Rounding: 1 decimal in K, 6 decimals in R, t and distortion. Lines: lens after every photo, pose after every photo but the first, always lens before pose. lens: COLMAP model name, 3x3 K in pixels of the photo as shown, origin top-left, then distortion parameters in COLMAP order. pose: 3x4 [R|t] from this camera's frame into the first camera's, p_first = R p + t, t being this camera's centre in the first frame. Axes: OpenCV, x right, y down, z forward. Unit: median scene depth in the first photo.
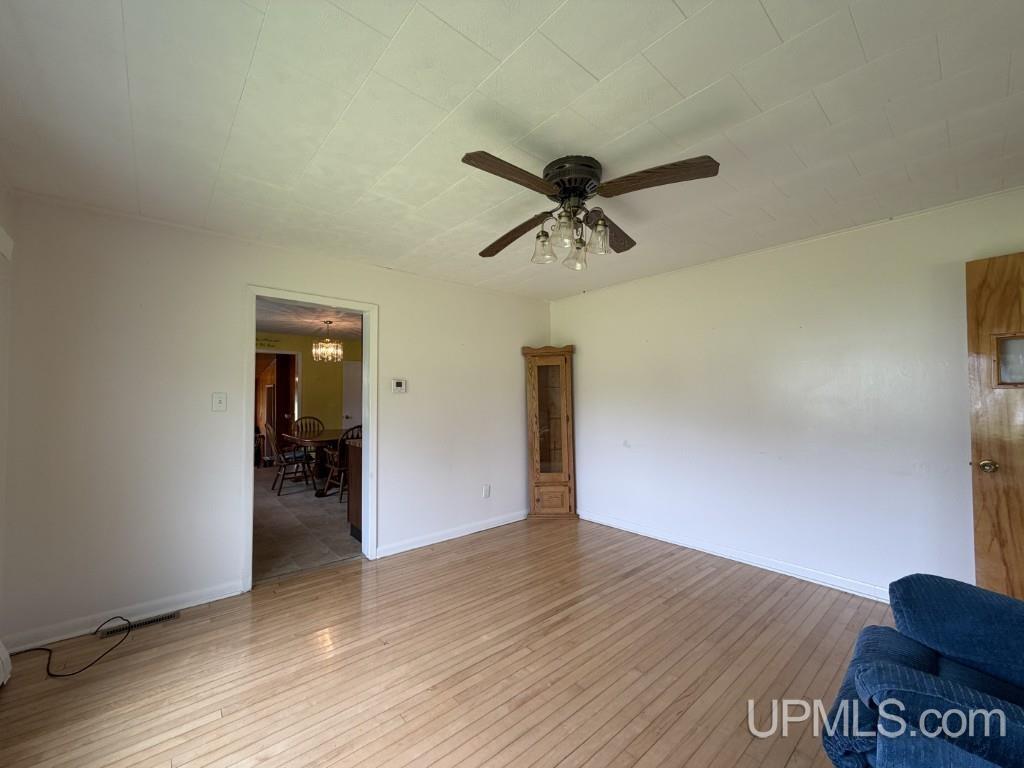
lens RADIAL K [[408.2, 0, 506.6], [0, 408.2, 384.7], [0, 0, 1]] dist [0.003520, -0.000009]
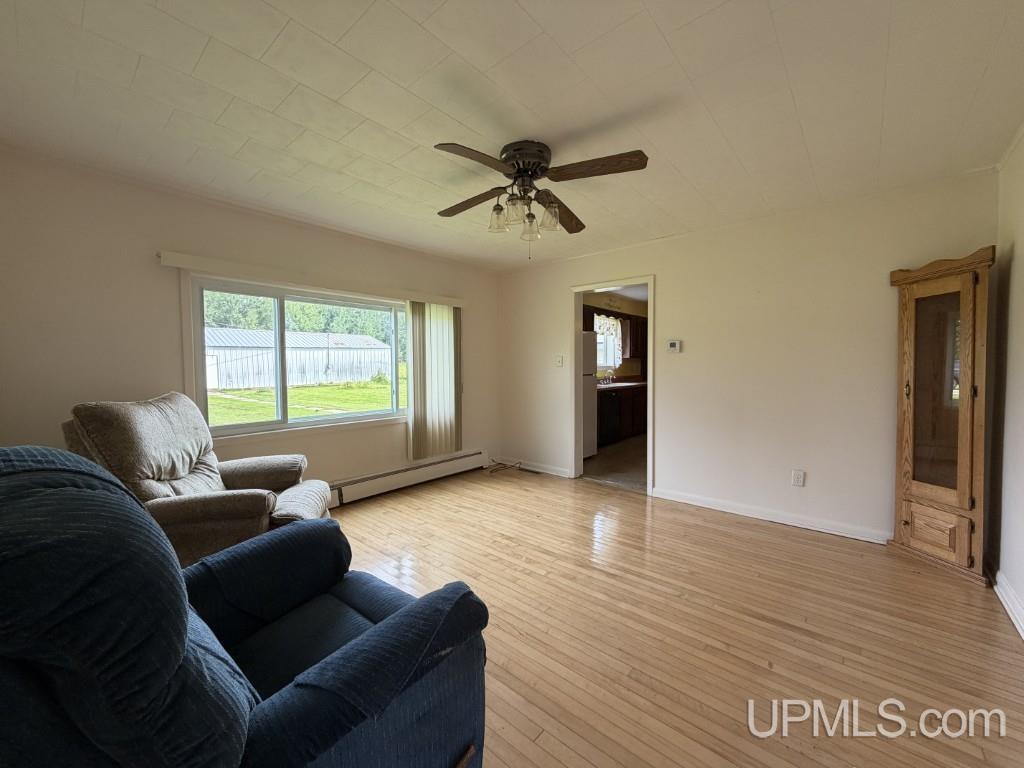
lens RADIAL K [[408.2, 0, 505.8], [0, 408.2, 383.3], [0, 0, 1]] dist [0.003520, -0.000009]
pose [[0.142950, 0.046361, -0.988643, 0.635963], [0.039082, 0.997859, 0.052444, 0.022937], [0.988958, -0.046136, 0.140832, 0.365103]]
